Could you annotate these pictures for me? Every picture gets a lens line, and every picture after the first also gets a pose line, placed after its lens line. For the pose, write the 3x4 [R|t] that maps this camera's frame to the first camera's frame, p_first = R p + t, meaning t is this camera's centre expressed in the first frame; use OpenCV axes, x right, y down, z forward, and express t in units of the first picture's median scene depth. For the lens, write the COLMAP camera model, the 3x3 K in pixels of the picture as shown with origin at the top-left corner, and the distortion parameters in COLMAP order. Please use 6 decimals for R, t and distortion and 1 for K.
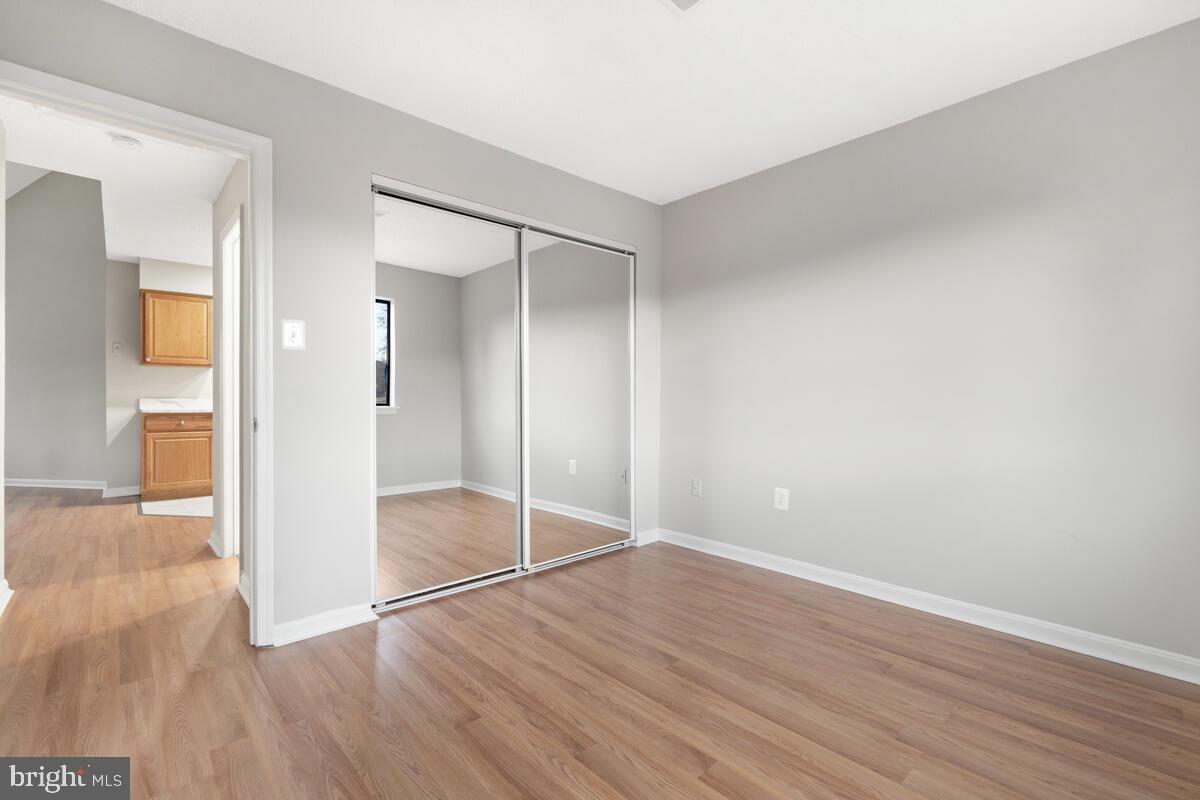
lens RADIAL K [[528.7, 0, 600.0], [0, 528.7, 400.0], [0, 0, 1]] dist [-0.000277, -0.000102]
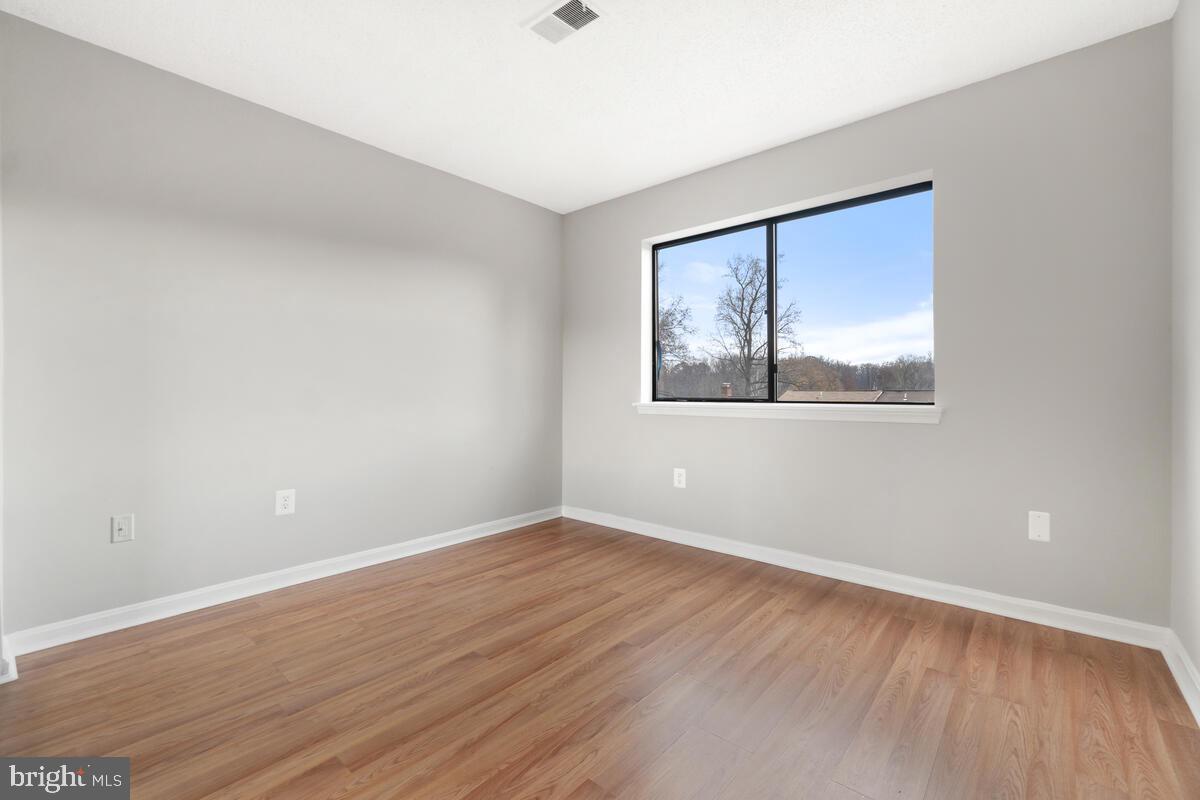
lens RADIAL K [[513.1, 0, 595.0], [0, 513.1, 392.3], [0, 0, 1]] dist [-0.002702, -0.000520]
pose [[-0.106642, -0.006265, 0.994278, -0.764787], [0.001407, 0.999978, 0.006452, 0.003255], [-0.994296, 0.002087, -0.106631, 0.819860]]
